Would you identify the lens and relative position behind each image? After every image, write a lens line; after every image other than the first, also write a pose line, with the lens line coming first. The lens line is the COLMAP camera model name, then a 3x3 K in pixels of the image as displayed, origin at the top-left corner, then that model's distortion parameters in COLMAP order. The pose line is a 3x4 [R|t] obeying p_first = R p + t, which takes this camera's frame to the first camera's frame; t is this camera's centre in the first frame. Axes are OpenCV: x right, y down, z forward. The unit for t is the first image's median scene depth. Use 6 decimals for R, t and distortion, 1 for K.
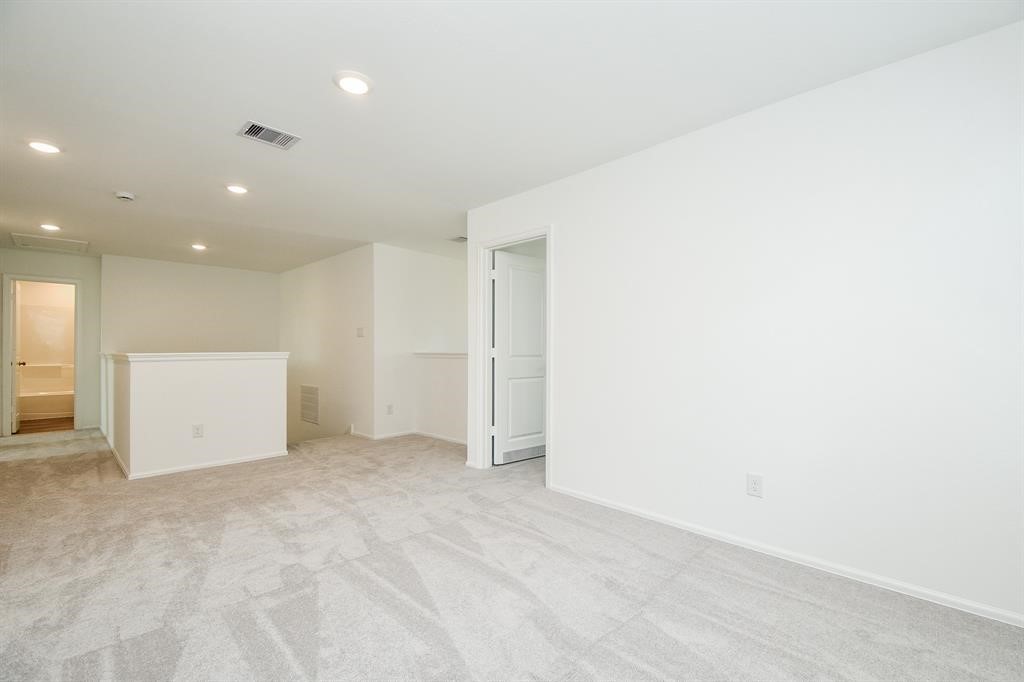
lens RADIAL K [[463.1, 0, 516.0], [0, 463.1, 345.8], [0, 0, 1]] dist [0.010801, -0.002042]
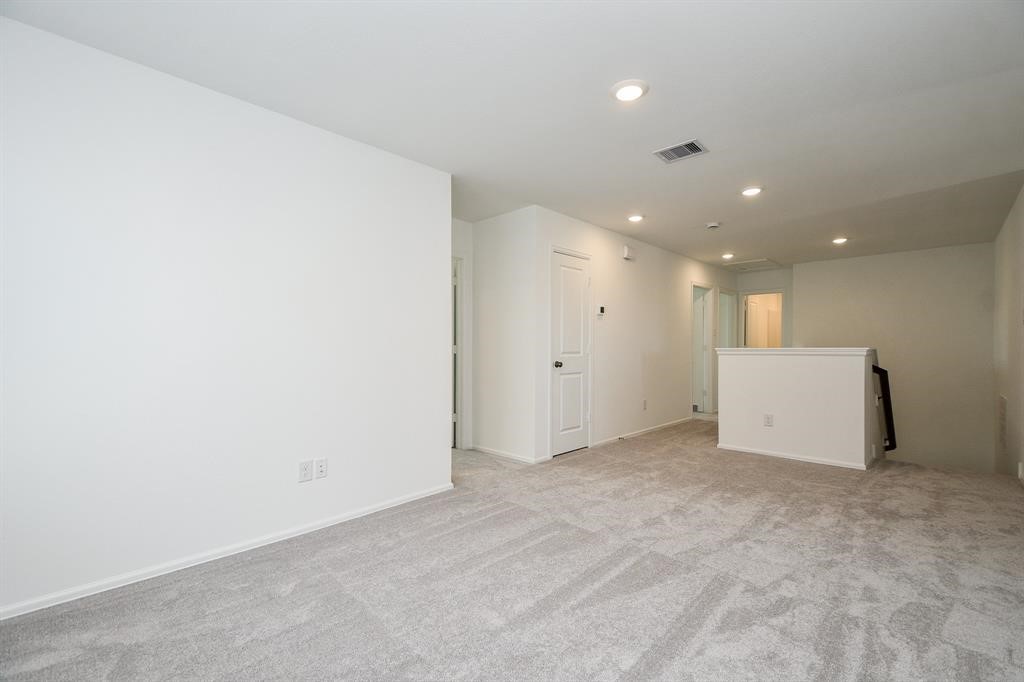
lens RADIAL K [[463.1, 0, 516.7], [0, 463.1, 348.0], [0, 0, 1]] dist [0.010801, -0.002042]
pose [[-0.038428, 0.004398, -0.999252, 0.458035], [0.010794, 0.999934, 0.003986, 0.004564], [0.999203, -0.010633, -0.038473, 0.501892]]
